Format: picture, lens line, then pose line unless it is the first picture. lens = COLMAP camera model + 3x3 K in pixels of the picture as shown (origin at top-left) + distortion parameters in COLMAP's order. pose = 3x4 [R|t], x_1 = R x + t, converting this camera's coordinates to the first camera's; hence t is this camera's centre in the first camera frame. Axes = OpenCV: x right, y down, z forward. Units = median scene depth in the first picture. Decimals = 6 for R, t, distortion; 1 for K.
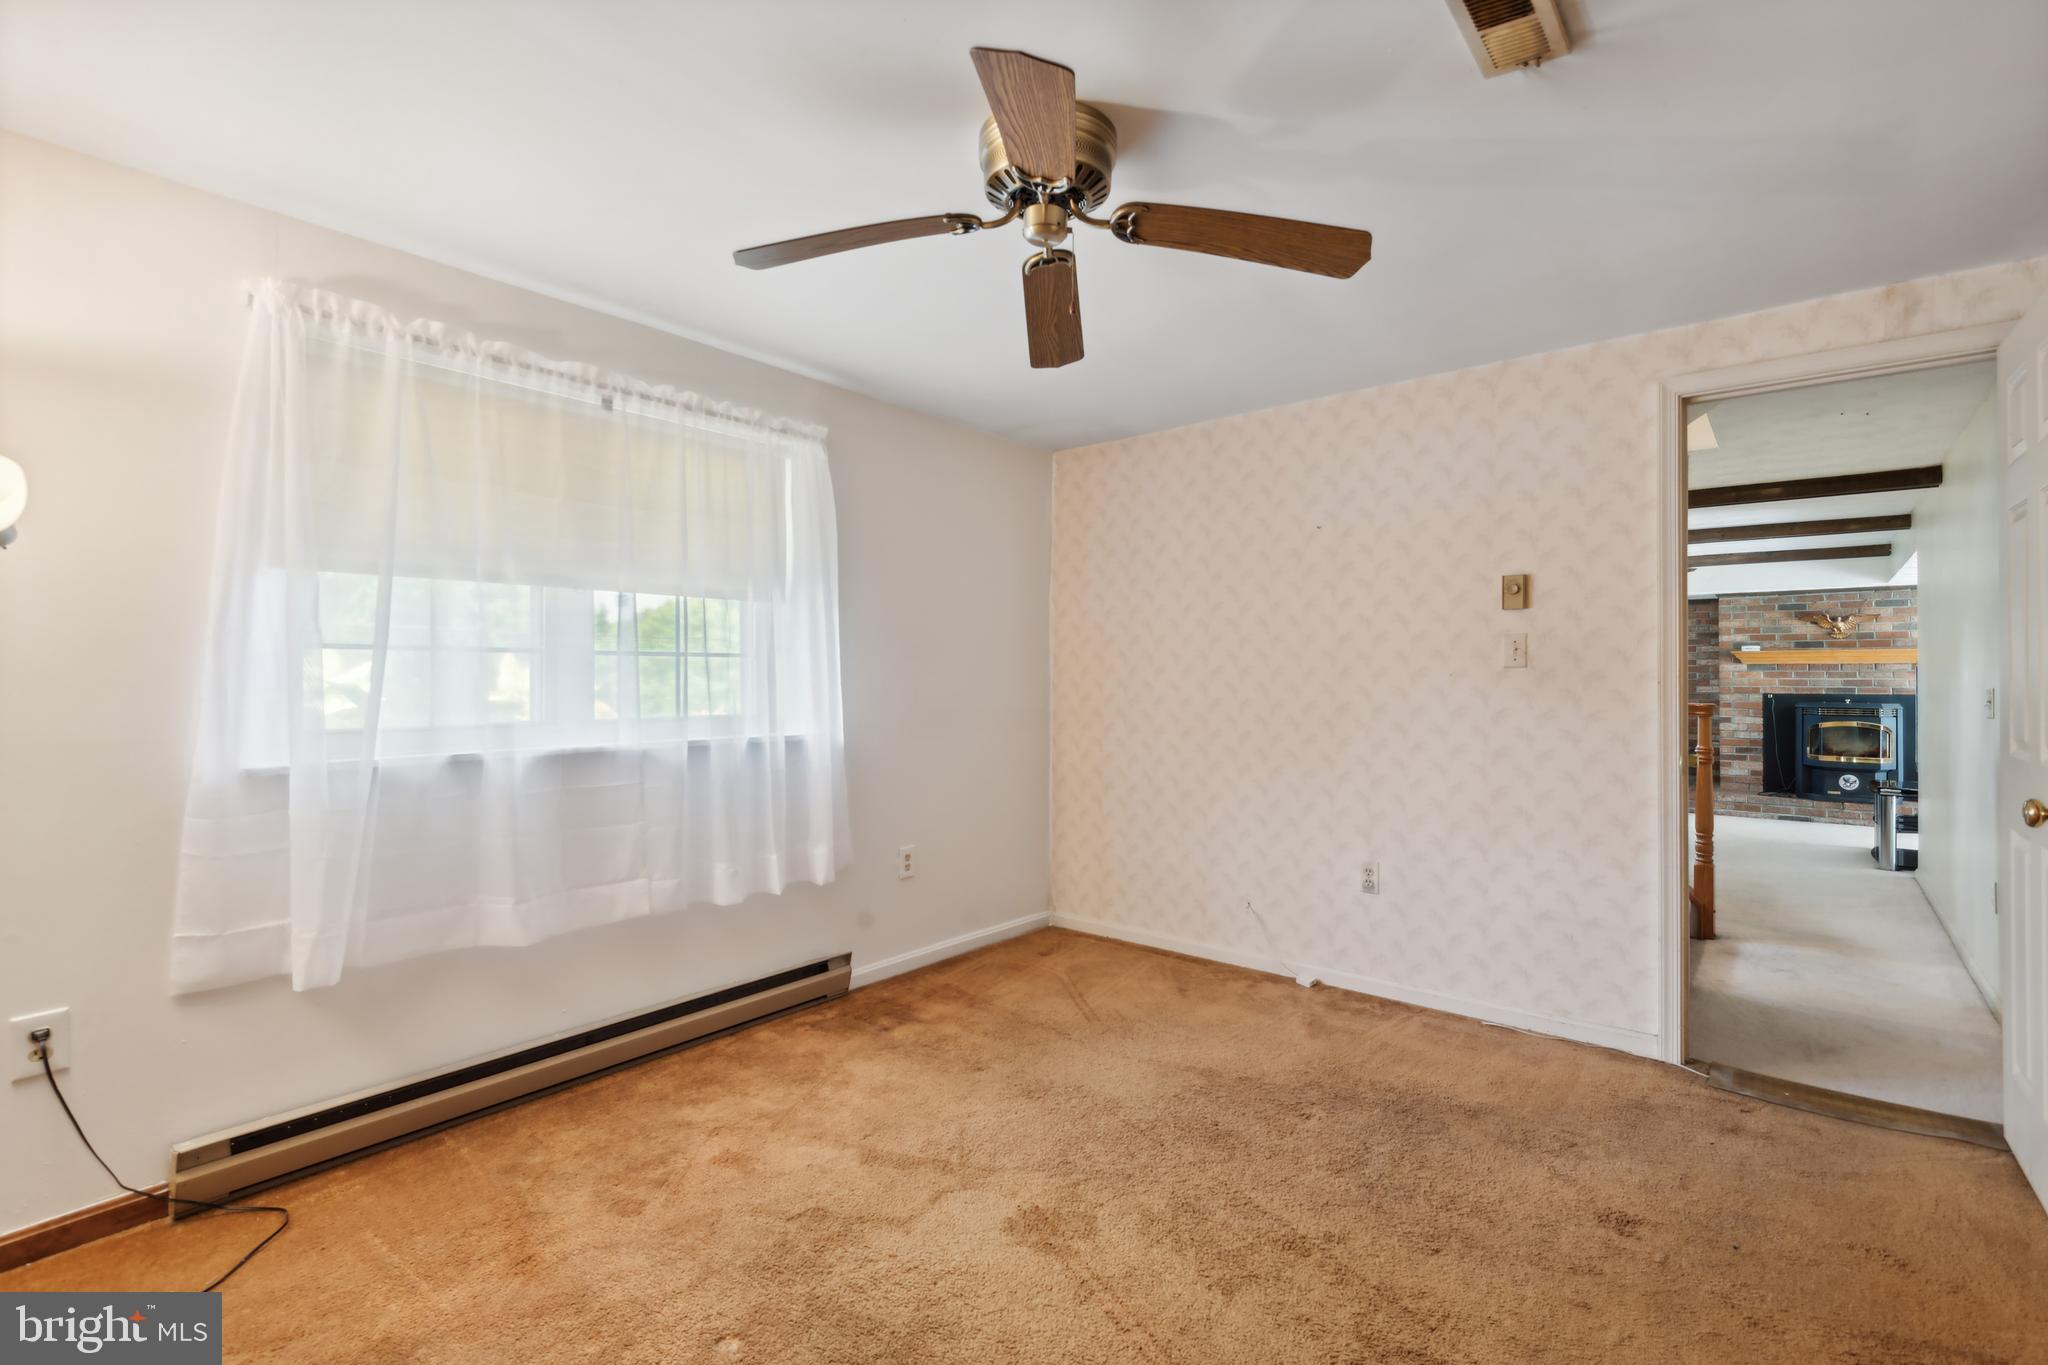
lens RADIAL K [[941.4, 0, 1013.3], [0, 941.4, 677.6], [0, 0, 1]] dist [0.011323, -0.001449]
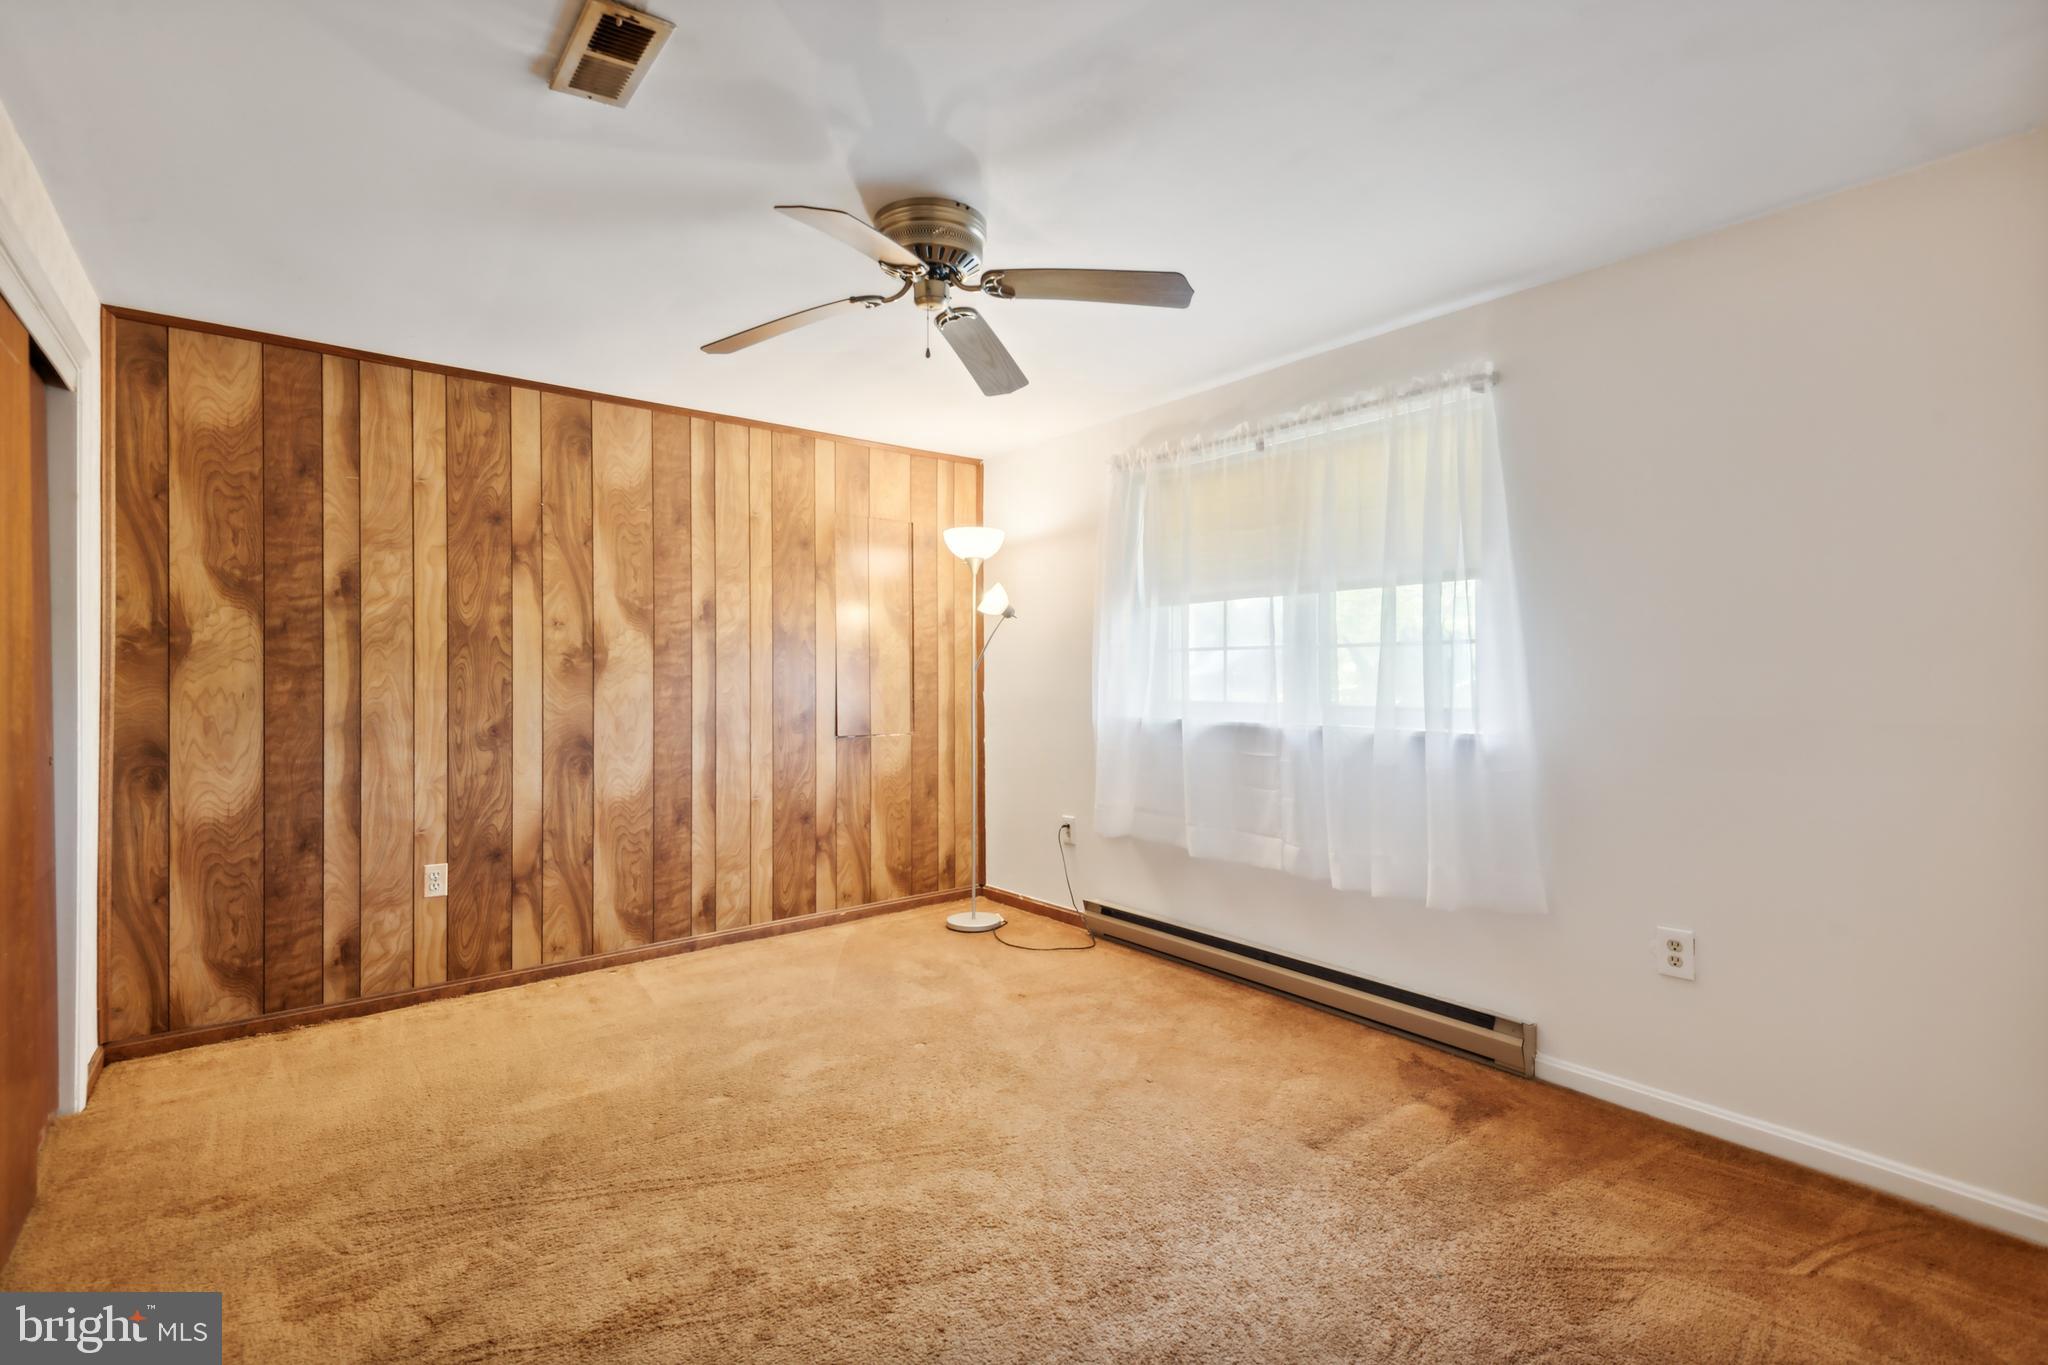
lens RADIAL K [[941.4, 0, 1015.3], [0, 941.4, 682.5], [0, 0, 1]] dist [0.011323, -0.001449]
pose [[-0.224018, 0.009233, -0.974541, 1.344982], [0.002050, 0.999957, 0.009003, 0.010748], [0.974583, 0.000019, -0.224027, 1.542836]]
